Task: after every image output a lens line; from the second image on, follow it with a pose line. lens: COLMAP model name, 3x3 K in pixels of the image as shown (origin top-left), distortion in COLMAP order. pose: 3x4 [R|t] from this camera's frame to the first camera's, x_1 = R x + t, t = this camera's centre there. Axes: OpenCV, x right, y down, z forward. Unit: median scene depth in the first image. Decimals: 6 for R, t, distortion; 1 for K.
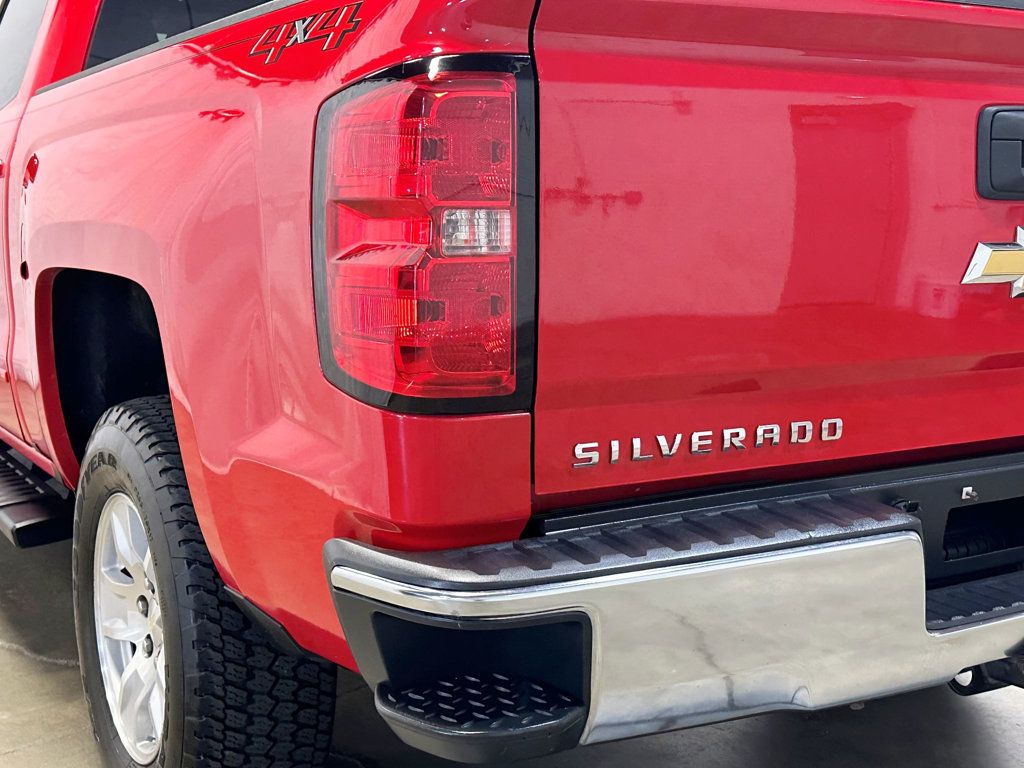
lens RADIAL K [[1310.4, 0, 512.0], [0, 1310.4, 384.0], [0, 0, 1]] dist [0.118898, -0.071266]
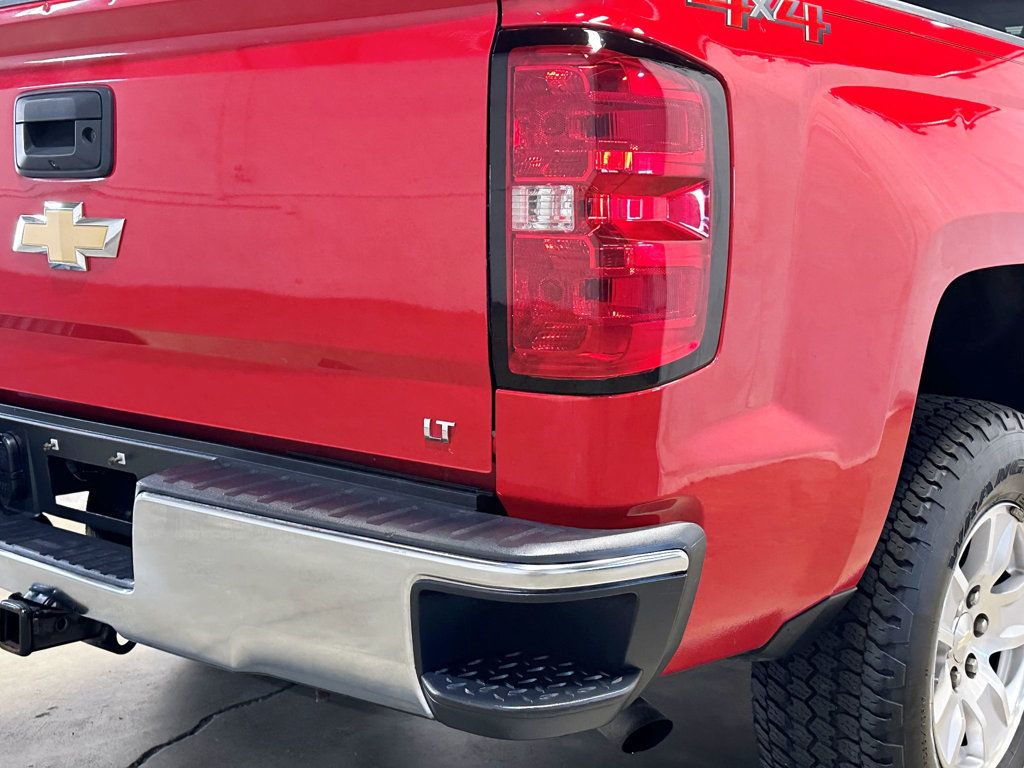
lens RADIAL K [[1310.4, 0, 512.0], [0, 1310.4, 384.0], [0, 0, 1]] dist [0.118898, -0.071266]
pose [[0.325043, 0.126070, -0.937259, 1.639946], [-0.138487, 0.986736, 0.084698, -0.124410], [0.935504, 0.102268, 0.338190, 1.077045]]
